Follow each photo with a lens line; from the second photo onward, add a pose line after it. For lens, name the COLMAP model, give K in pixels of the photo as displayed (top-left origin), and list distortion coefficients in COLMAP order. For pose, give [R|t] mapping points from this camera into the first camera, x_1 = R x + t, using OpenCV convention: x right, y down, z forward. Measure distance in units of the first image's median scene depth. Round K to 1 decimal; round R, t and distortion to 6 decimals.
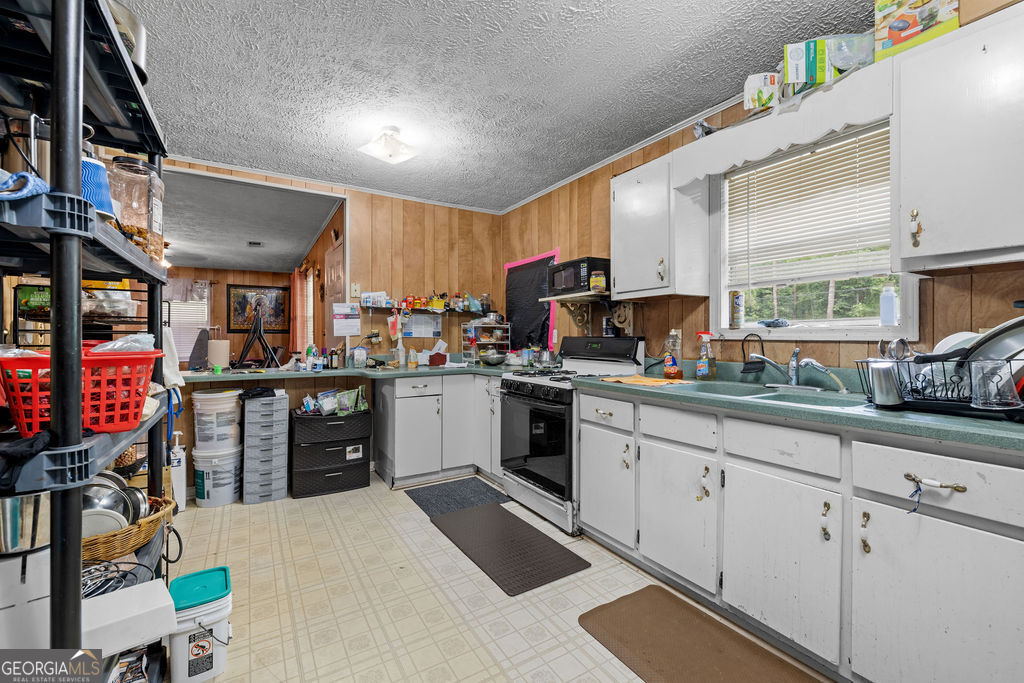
lens RADIAL K [[435.8, 0, 511.8], [0, 435.8, 338.2], [0, 0, 1]] dist [-0.000332, -0.000092]
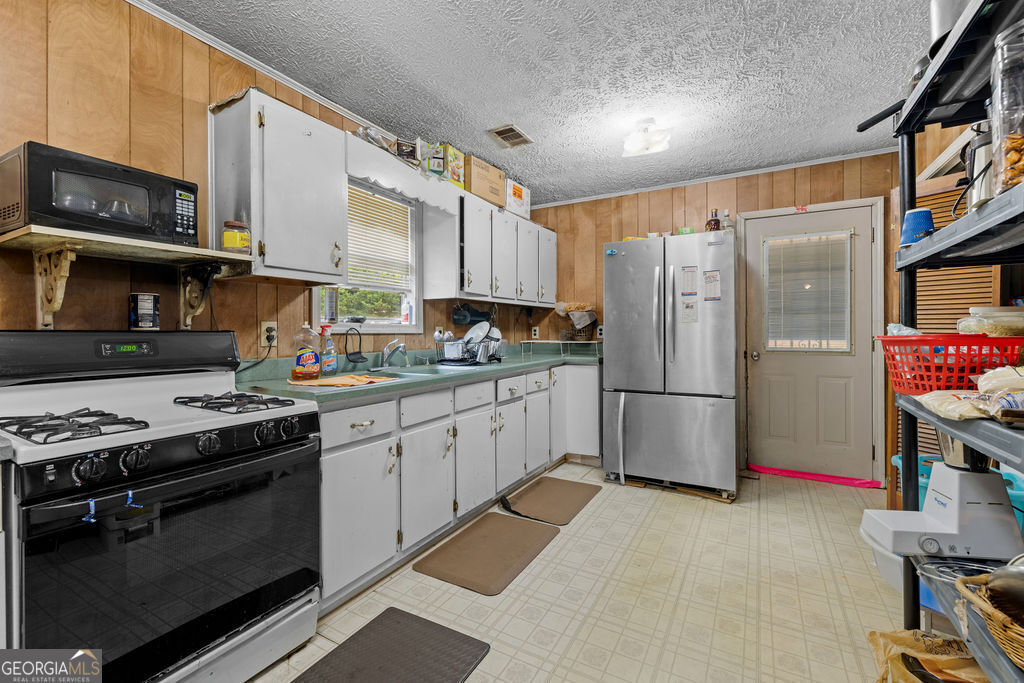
lens RADIAL K [[435.8, 0, 510.7], [0, 435.8, 333.5], [0, 0, 1]] dist [-0.000332, -0.000092]
pose [[-0.487132, 0.001107, 0.873328, -0.654508], [0.009325, 0.999949, 0.003934, 0.003621], [-0.873278, 0.010060, -0.487118, 1.213847]]
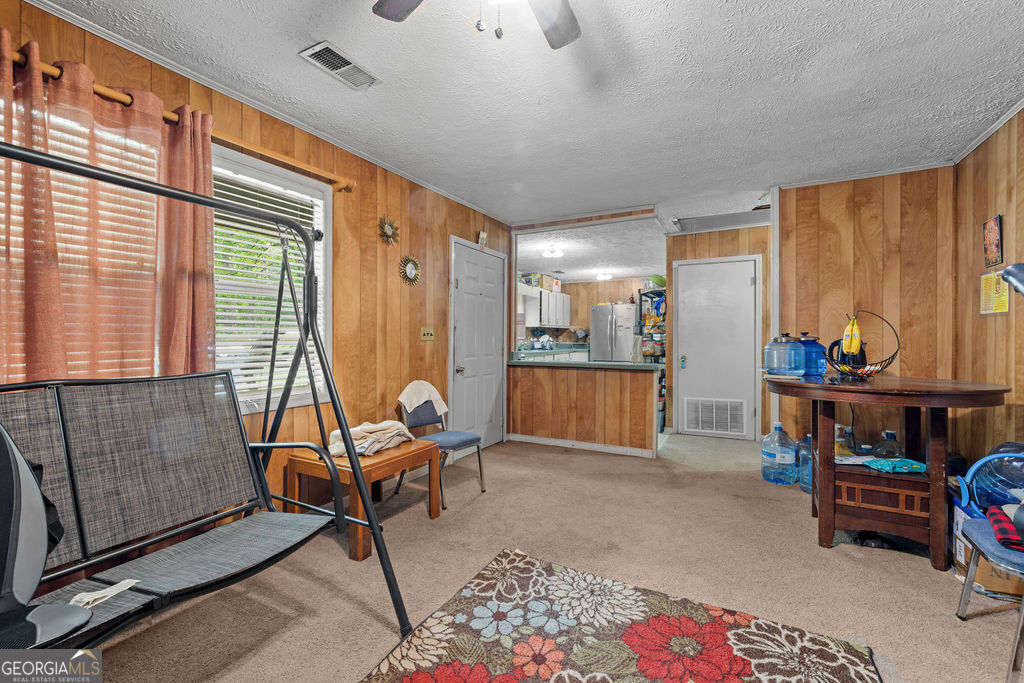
lens RADIAL K [[435.8, 0, 511.7], [0, 435.8, 340.3], [0, 0, 1]] dist [-0.000332, -0.000092]
pose [[-0.505313, -0.000231, 0.862936, -2.635985], [0.002886, 0.999994, 0.001958, 0.008835], [-0.862931, 0.003480, -0.505309, 2.885849]]
